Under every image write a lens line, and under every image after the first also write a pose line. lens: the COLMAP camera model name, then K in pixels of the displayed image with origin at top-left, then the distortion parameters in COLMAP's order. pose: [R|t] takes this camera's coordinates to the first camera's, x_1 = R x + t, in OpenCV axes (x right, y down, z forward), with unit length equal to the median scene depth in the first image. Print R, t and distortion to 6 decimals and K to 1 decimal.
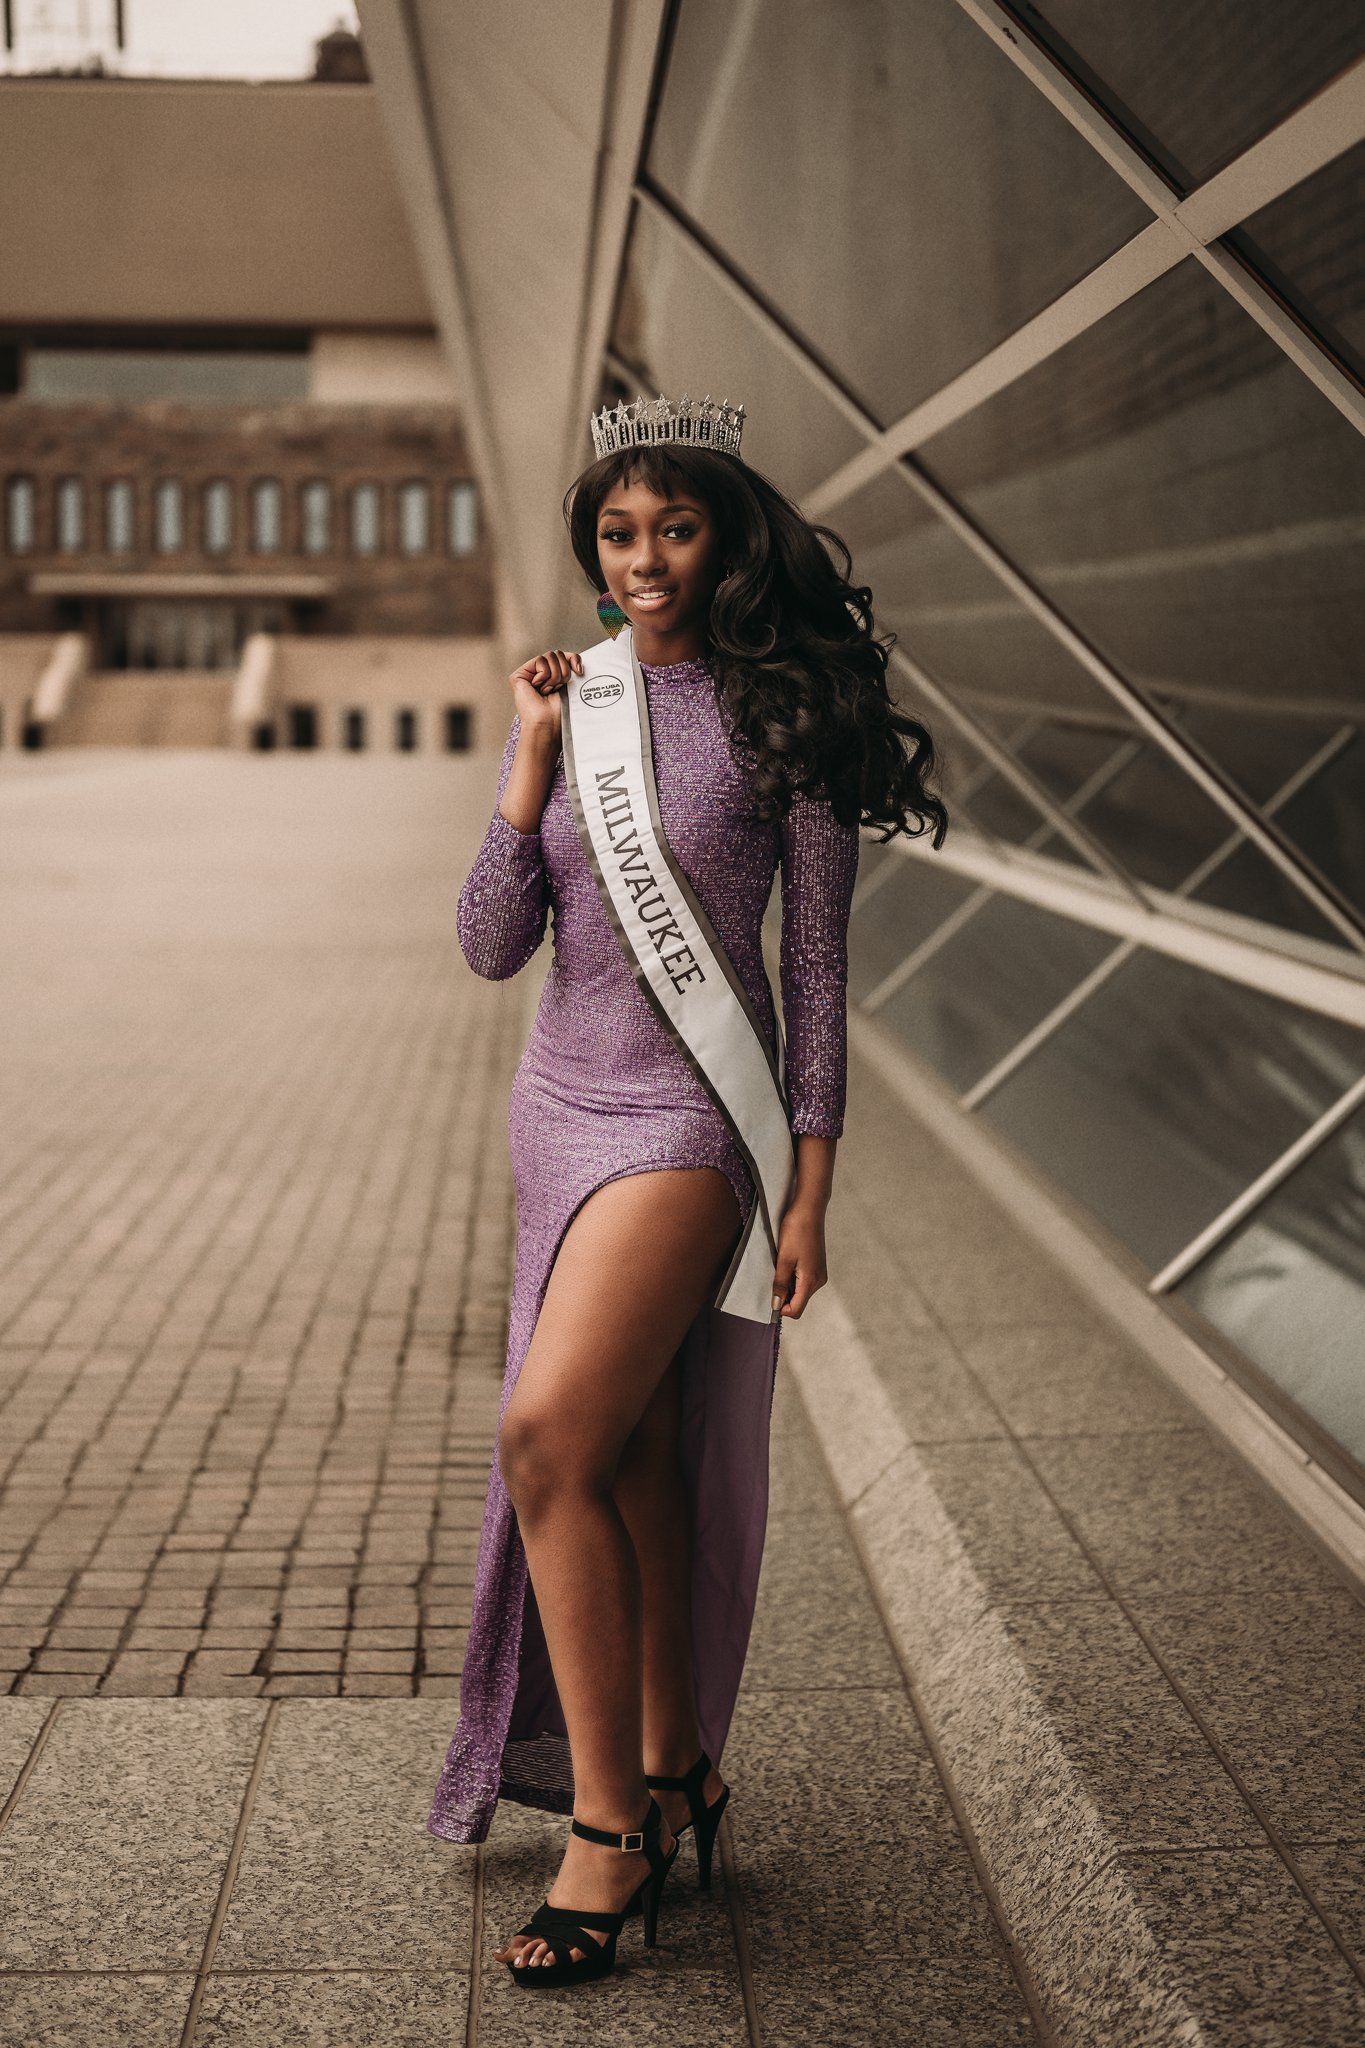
lens RADIAL K [[3009.6, 0, 682.5], [0, 3009.6, 1024.0], [0, 0, 1]] dist [0.015830, 0.018433]
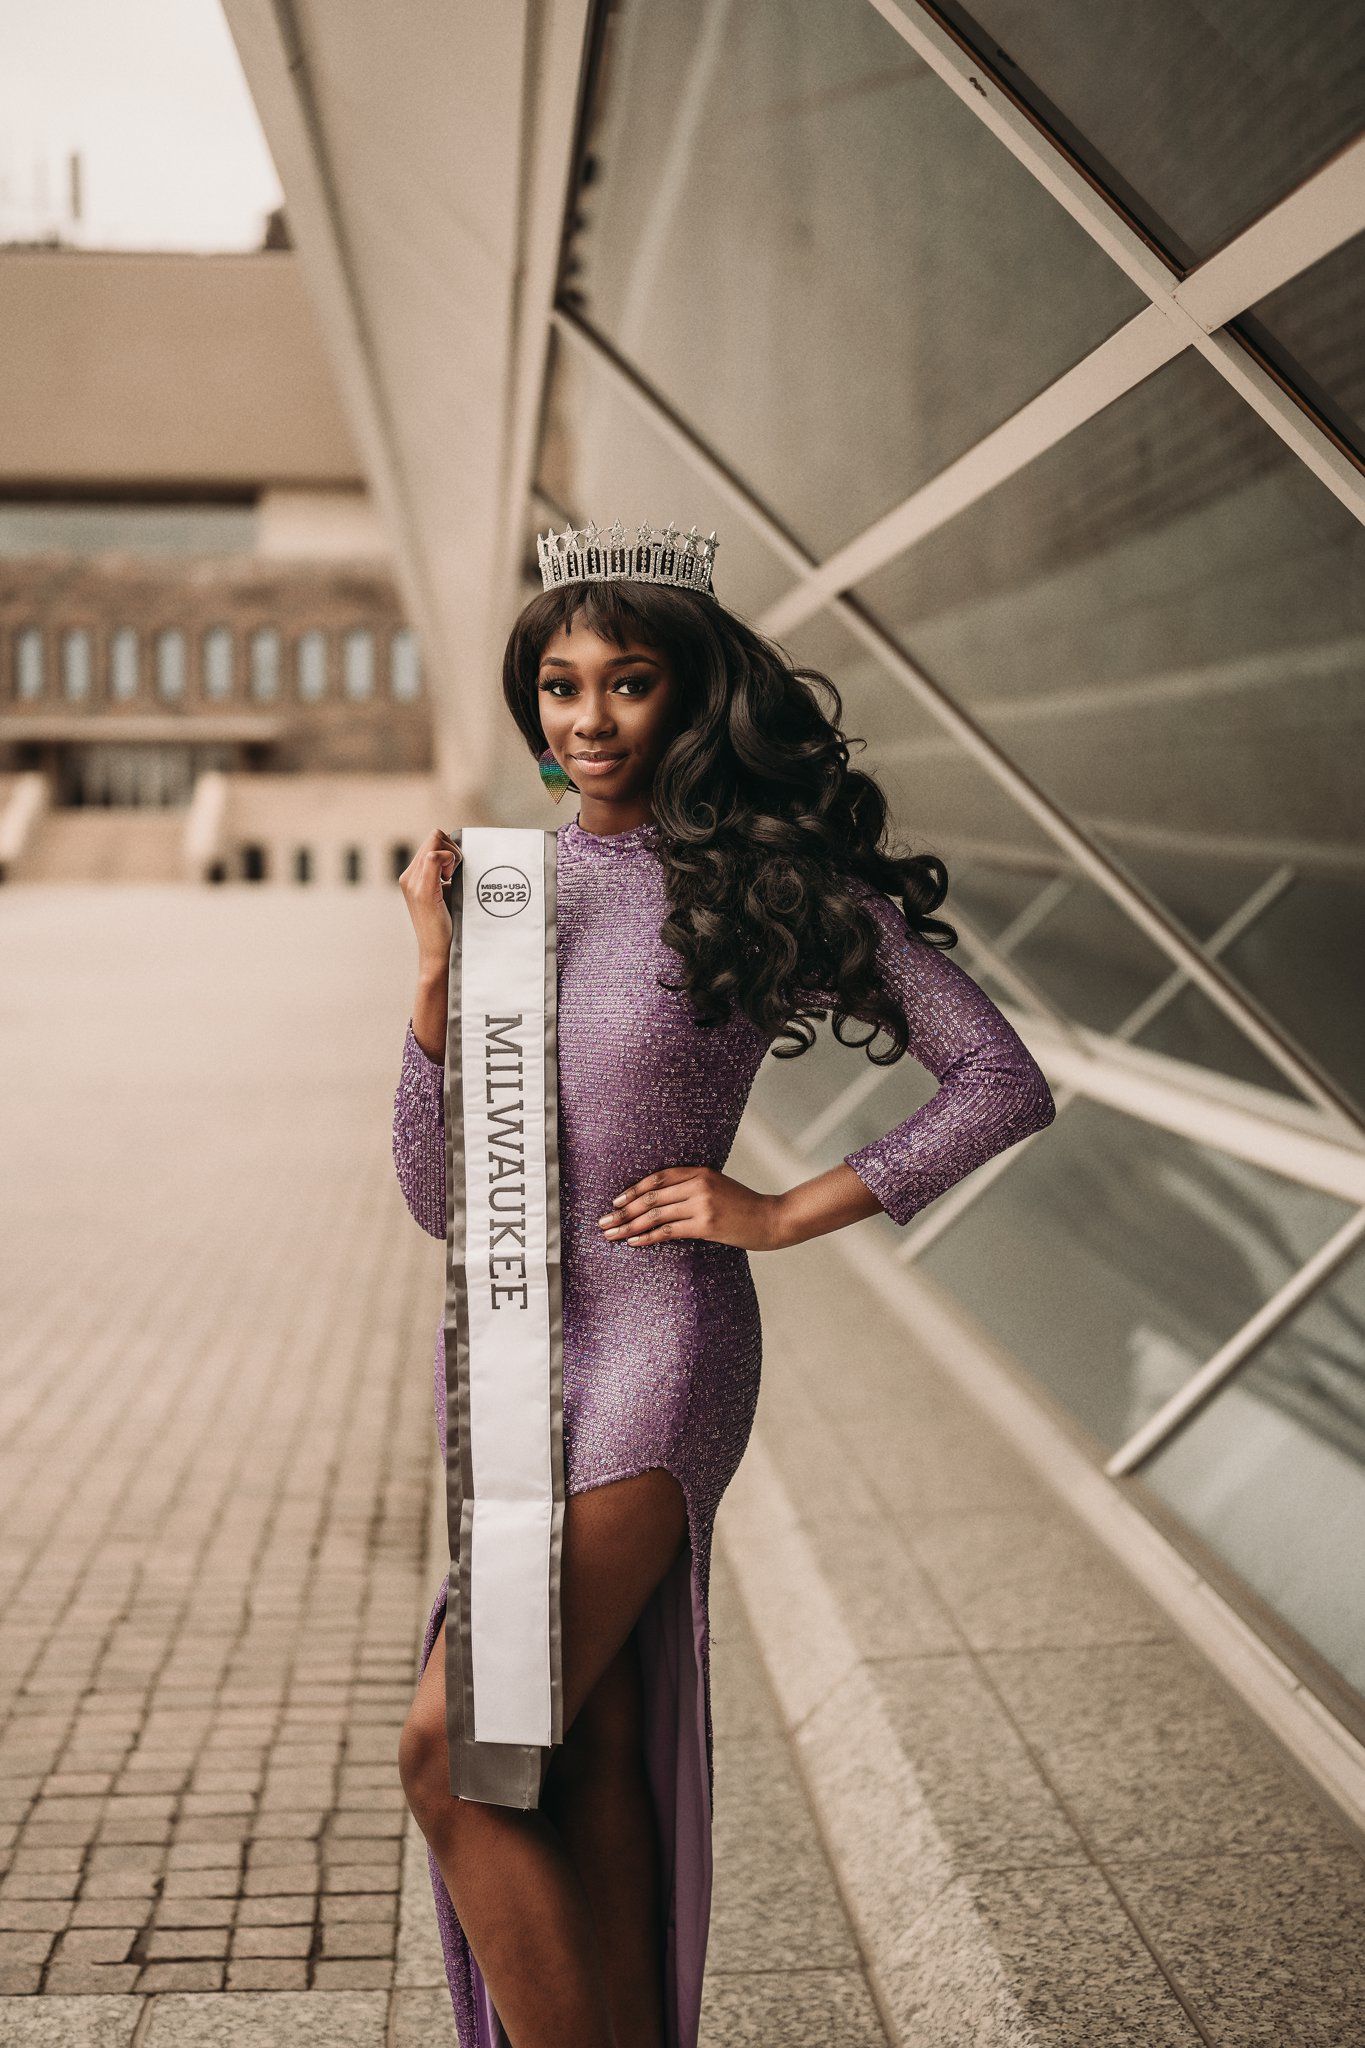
lens RADIAL K [[2810.3, 0, 685.8], [0, 2810.3, 1076.7], [0, 0, 1]] dist [0.006526, -0.009023]
pose [[0.999691, -0.008344, 0.023428, 0.004061], [0.008814, 0.999760, -0.020047, -0.023581], [-0.023255, 0.020247, 0.999525, 0.147024]]
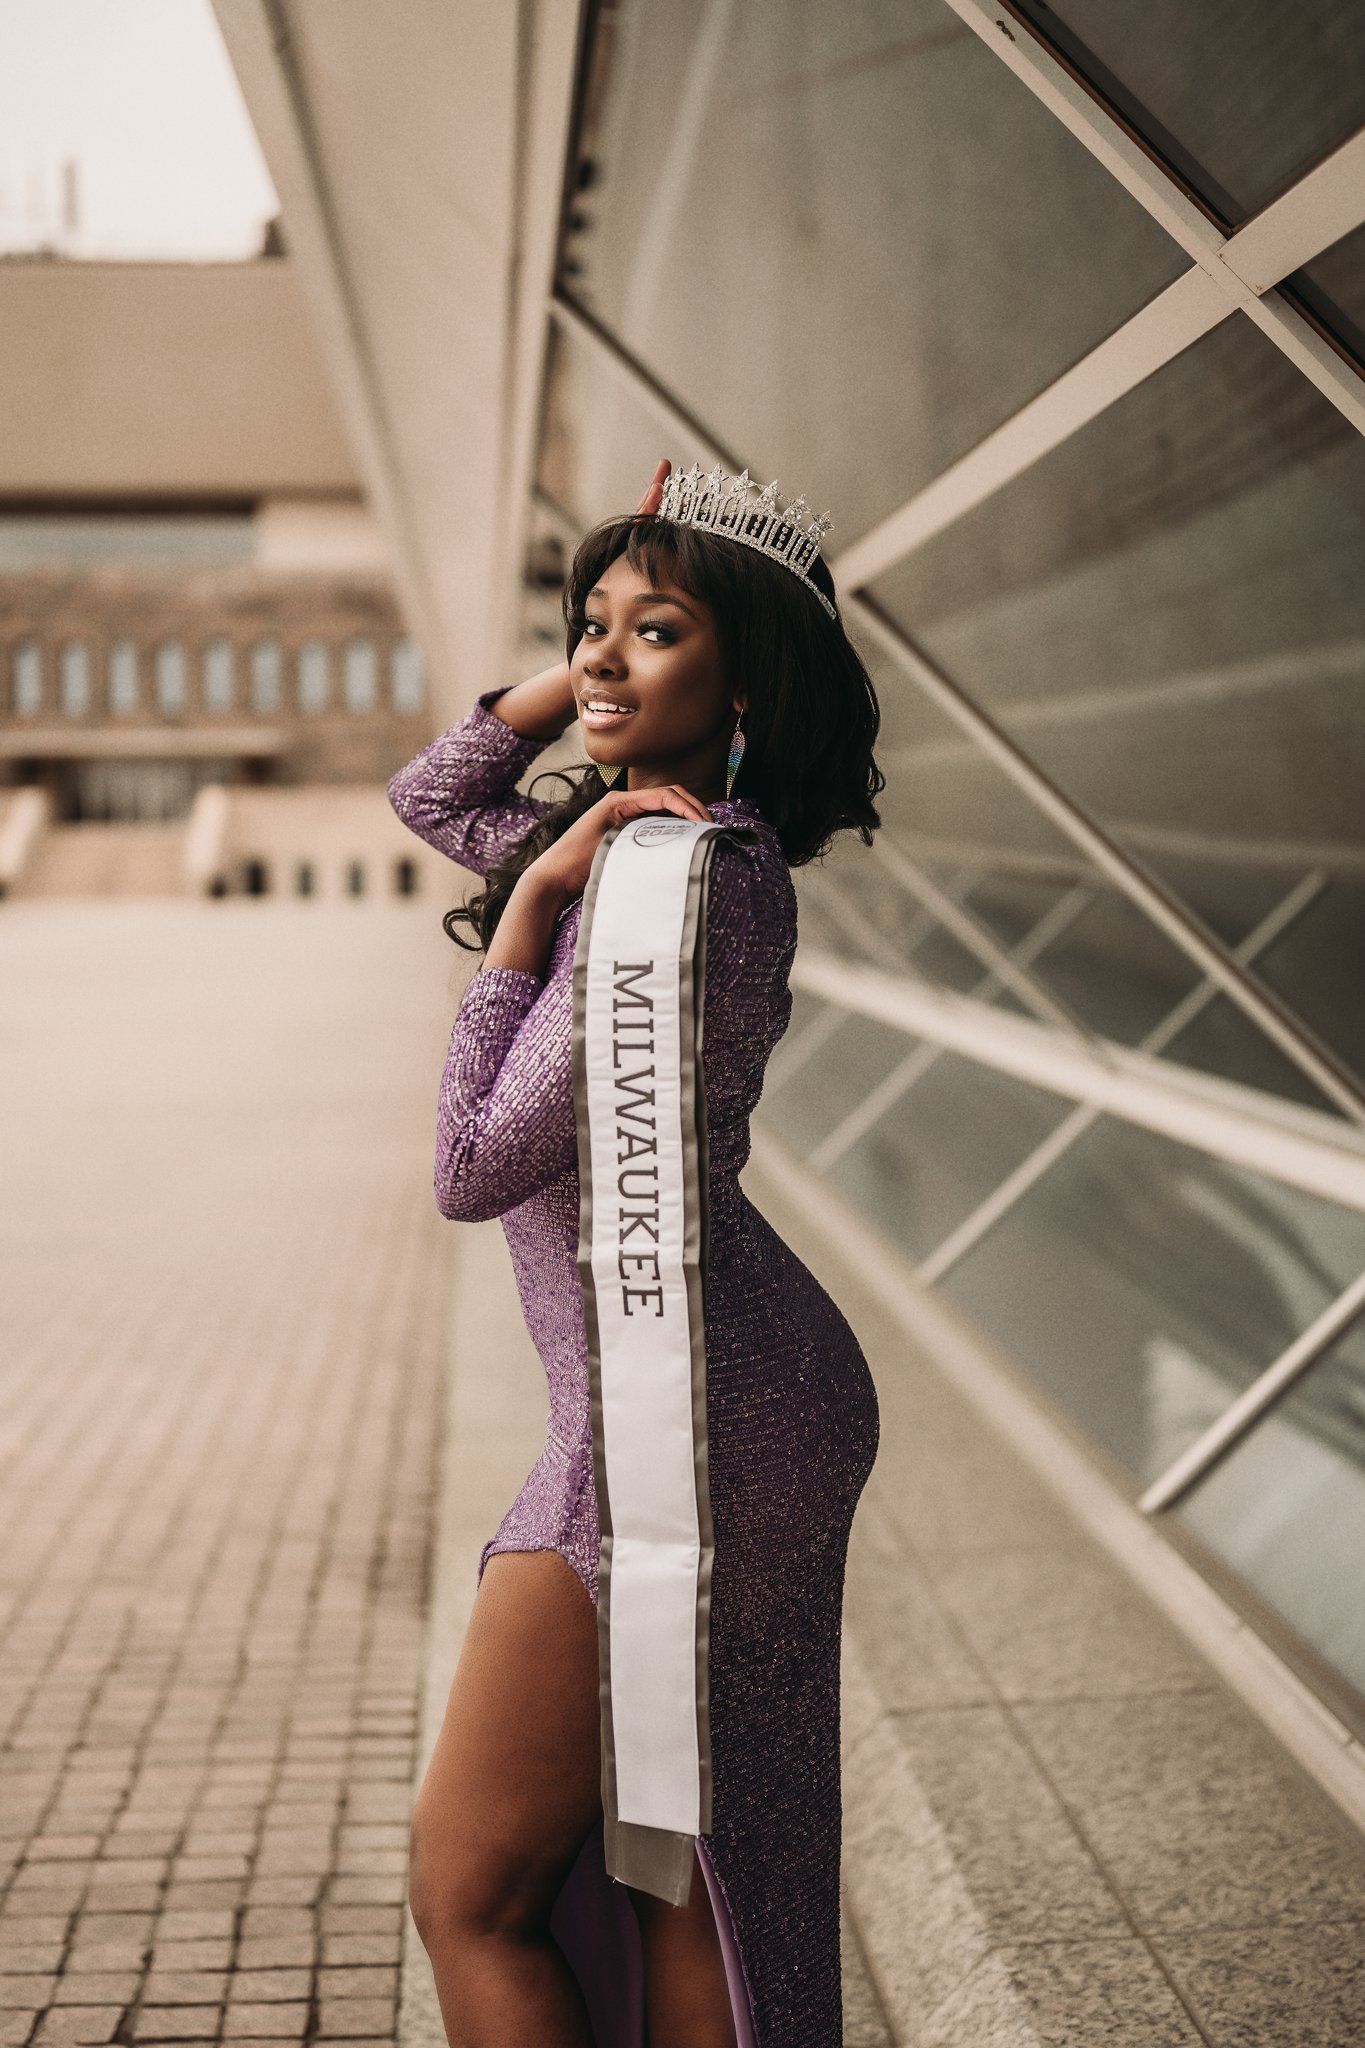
lens RADIAL K [[2838.1, 0, 647.9], [0, 2838.1, 1083.5], [0, 0, 1]] dist [0.013142, -0.053565]
pose [[0.999846, -0.016078, 0.007063, 0.004431], [0.016234, 0.999613, -0.022575, -0.027098], [-0.006697, 0.022686, 0.999720, 0.182293]]
